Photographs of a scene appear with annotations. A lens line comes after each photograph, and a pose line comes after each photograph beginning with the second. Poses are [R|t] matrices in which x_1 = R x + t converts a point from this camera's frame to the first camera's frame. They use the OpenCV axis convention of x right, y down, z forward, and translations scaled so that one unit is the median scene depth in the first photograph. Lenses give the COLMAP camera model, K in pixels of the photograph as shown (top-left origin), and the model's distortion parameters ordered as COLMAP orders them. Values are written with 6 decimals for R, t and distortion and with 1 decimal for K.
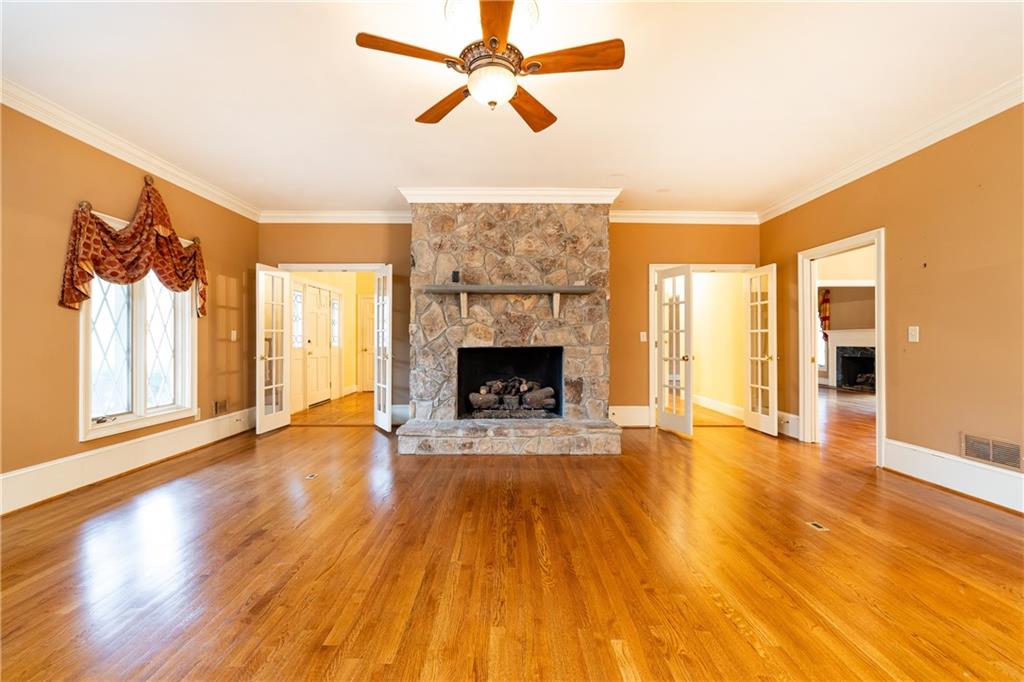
lens RADIAL K [[431.6, 0, 509.3], [0, 431.6, 336.5], [0, 0, 1]] dist [0.001166, 0.000257]
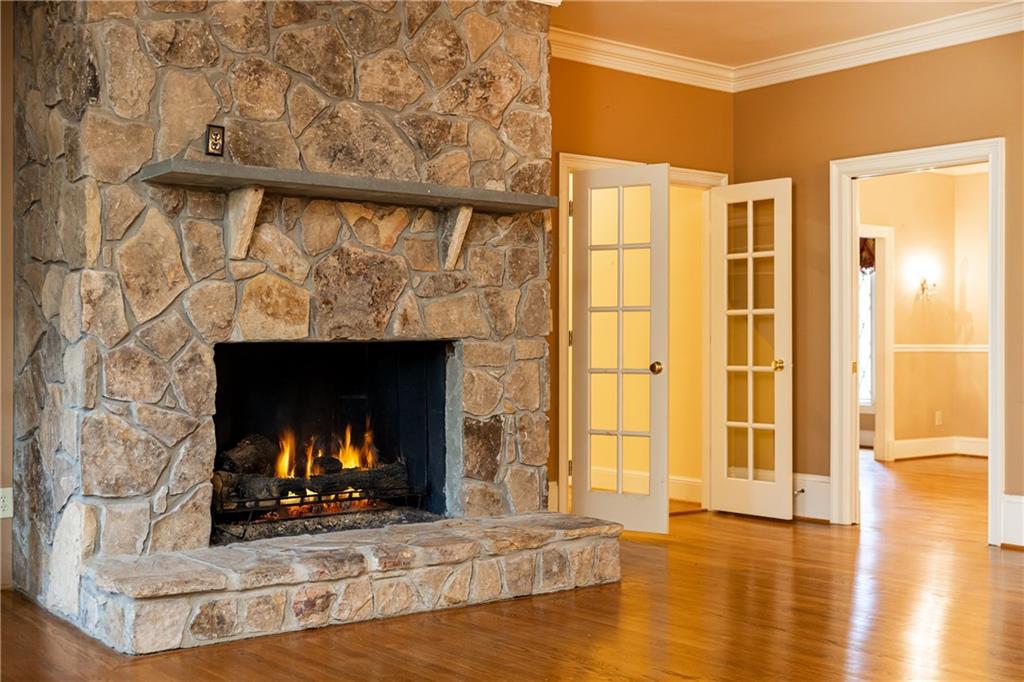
lens RADIAL K [[1226.9, 0, 512.0], [0, 1226.9, 341.0], [0, 0, 1]] dist [-0.010565, 0.025745]
pose [[0.799693, 0.003588, 0.600399, -0.528282], [-0.006908, 0.999971, 0.003225, 0.019984], [-0.600370, -0.006727, 0.799694, 0.053029]]
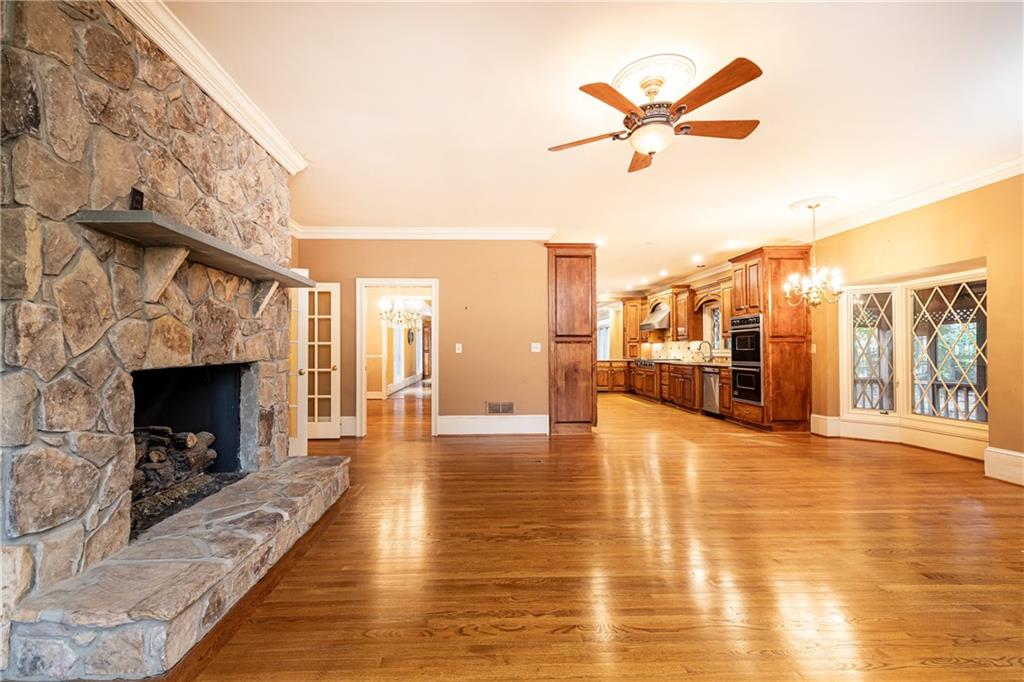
lens RADIAL K [[442.5, 0, 491.5], [0, 442.5, 345.1], [0, 0, 1]] dist [0.000537, -0.000029]
pose [[-0.011779, 0.015082, 0.999817, -0.556776], [-0.006962, 0.999861, -0.015165, 0.005196], [-0.999906, -0.007139, -0.011672, 0.654980]]
